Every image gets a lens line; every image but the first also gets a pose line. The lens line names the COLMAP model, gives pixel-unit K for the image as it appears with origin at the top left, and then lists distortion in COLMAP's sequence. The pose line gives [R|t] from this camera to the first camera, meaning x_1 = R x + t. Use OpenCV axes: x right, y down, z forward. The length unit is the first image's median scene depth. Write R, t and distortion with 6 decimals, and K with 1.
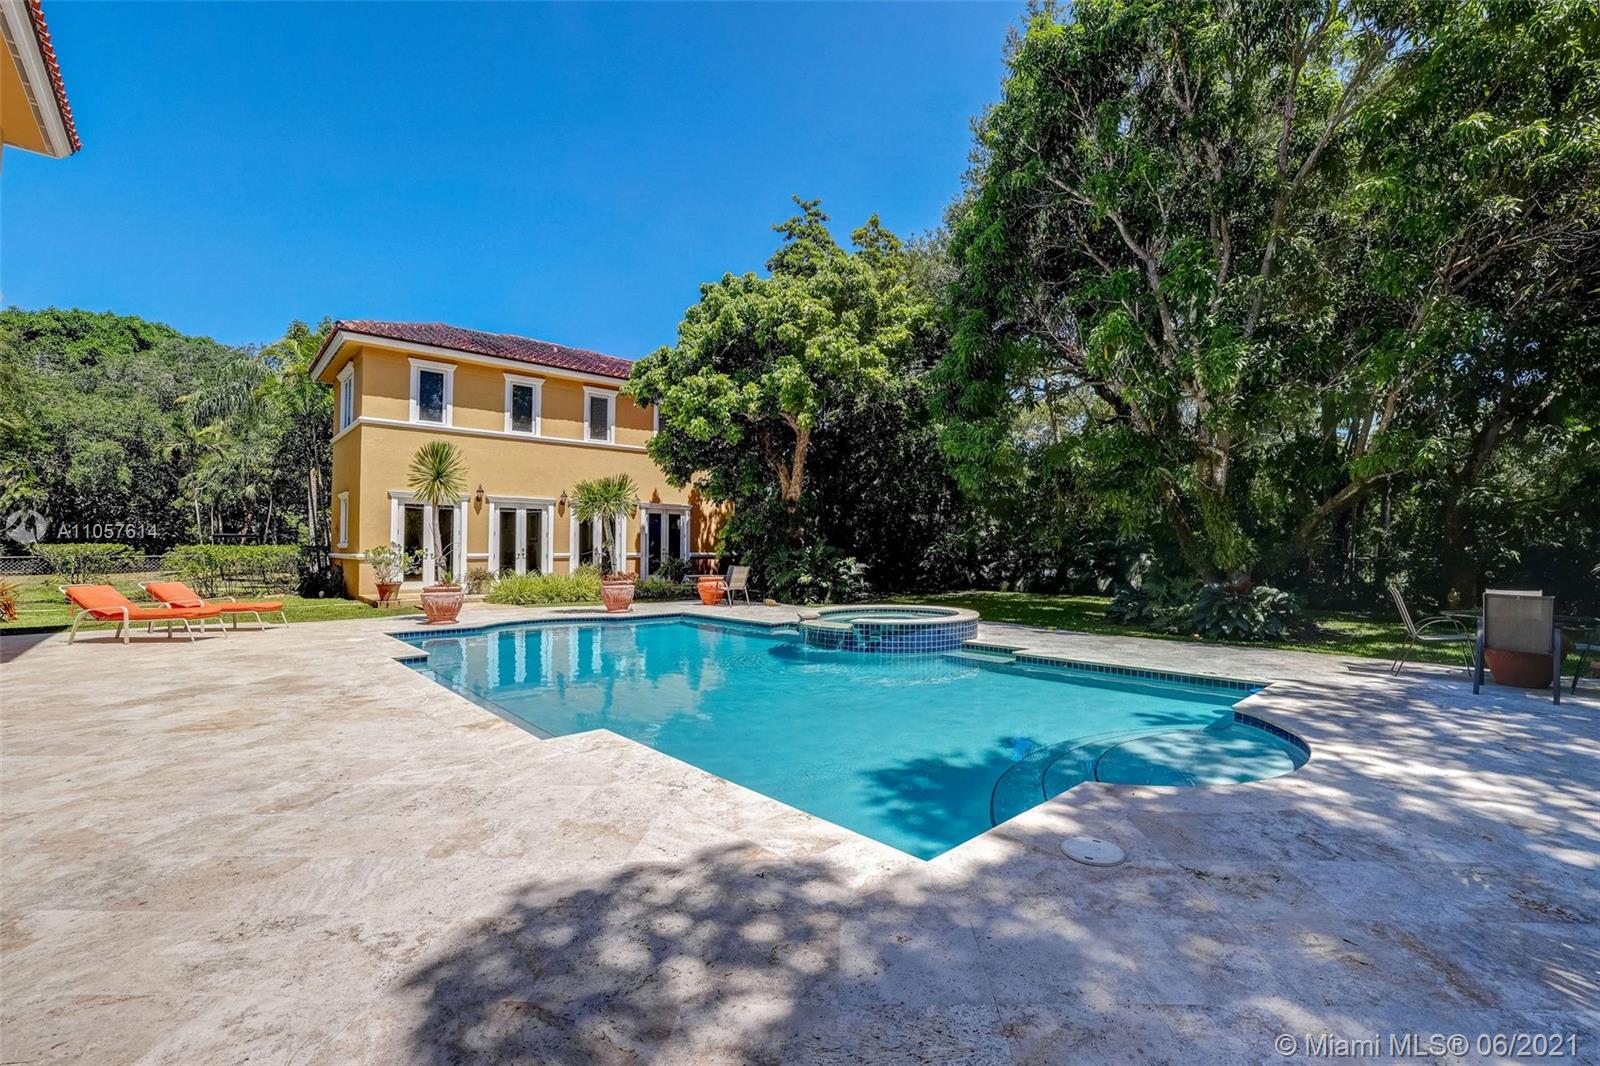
lens RADIAL K [[773.0, 0, 800.0], [0, 773.0, 533.0], [0, 0, 1]] dist [-0.004927, -0.000459]
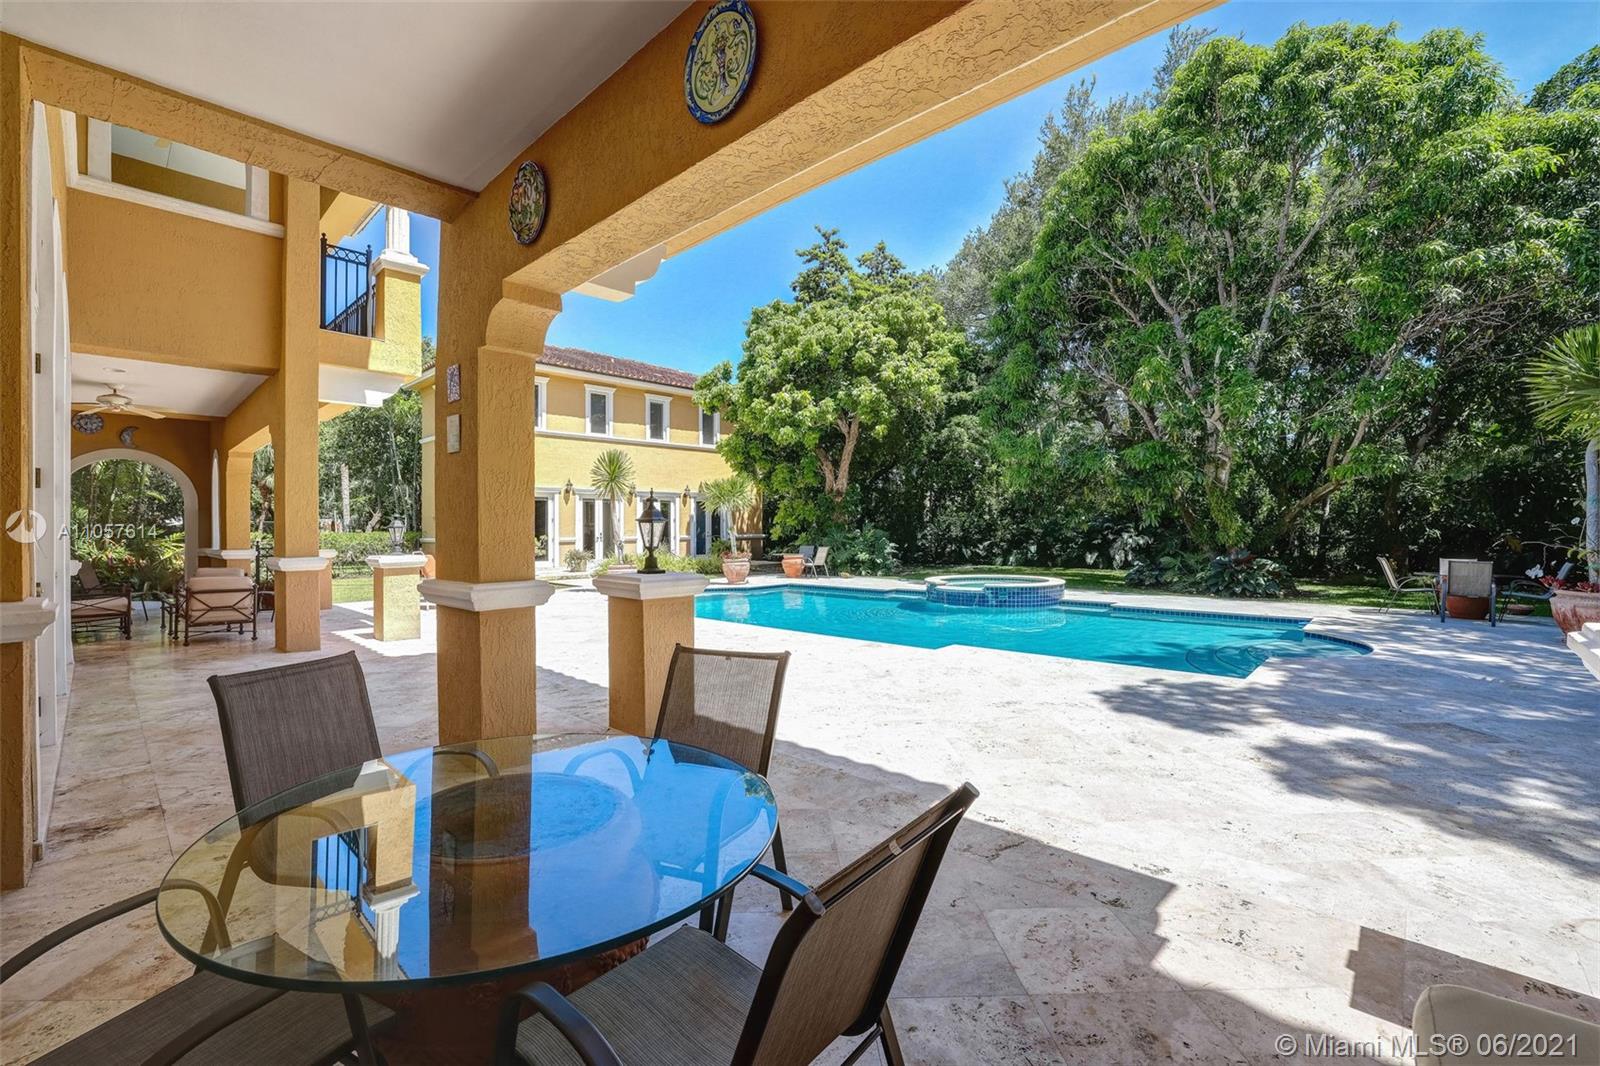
lens RADIAL K [[696.5, 0, 801.4], [0, 696.5, 525.0], [0, 0, 1]] dist [-0.001798, 0.000044]
pose [[0.999546, -0.007200, 0.029255, -0.139022], [0.006804, 0.999884, 0.013610, -0.006674], [-0.029350, -0.013405, 0.999479, -0.112500]]
